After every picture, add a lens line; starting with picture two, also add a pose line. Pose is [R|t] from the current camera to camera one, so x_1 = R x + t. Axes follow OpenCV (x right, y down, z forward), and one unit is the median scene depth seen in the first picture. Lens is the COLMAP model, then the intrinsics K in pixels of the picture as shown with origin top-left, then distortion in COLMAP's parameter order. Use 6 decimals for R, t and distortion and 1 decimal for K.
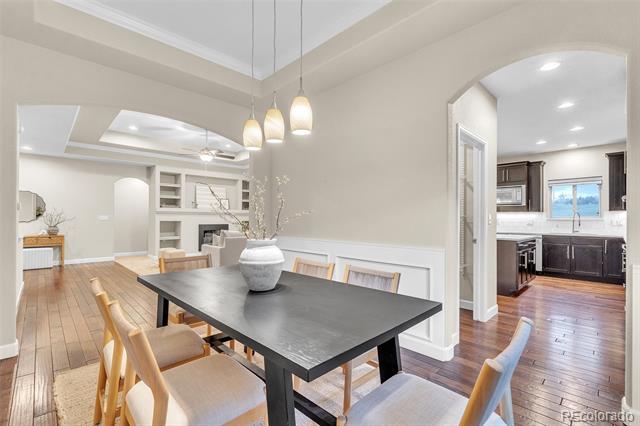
lens RADIAL K [[290.2, 0, 316.7], [0, 290.2, 214.5], [0, 0, 1]] dist [0.000200, -0.000250]
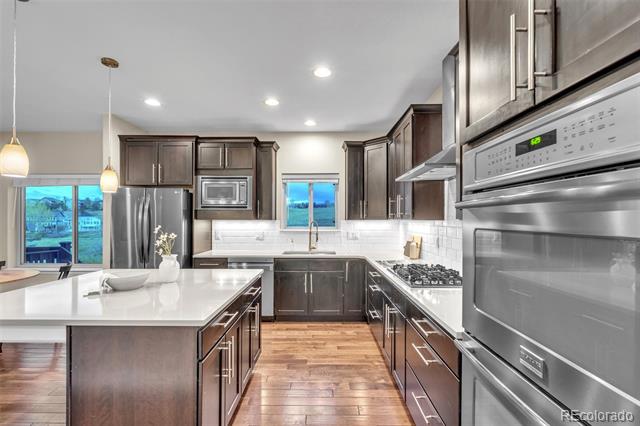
lens RADIAL K [[290.2, 0, 319.5], [0, 290.2, 216.3], [0, 0, 1]] dist [0.000200, -0.000250]
pose [[0.691455, 0.002121, 0.722416, 0.377848], [-0.005759, 0.999980, 0.002576, -0.020169], [-0.722397, -0.005941, 0.691454, 0.479049]]
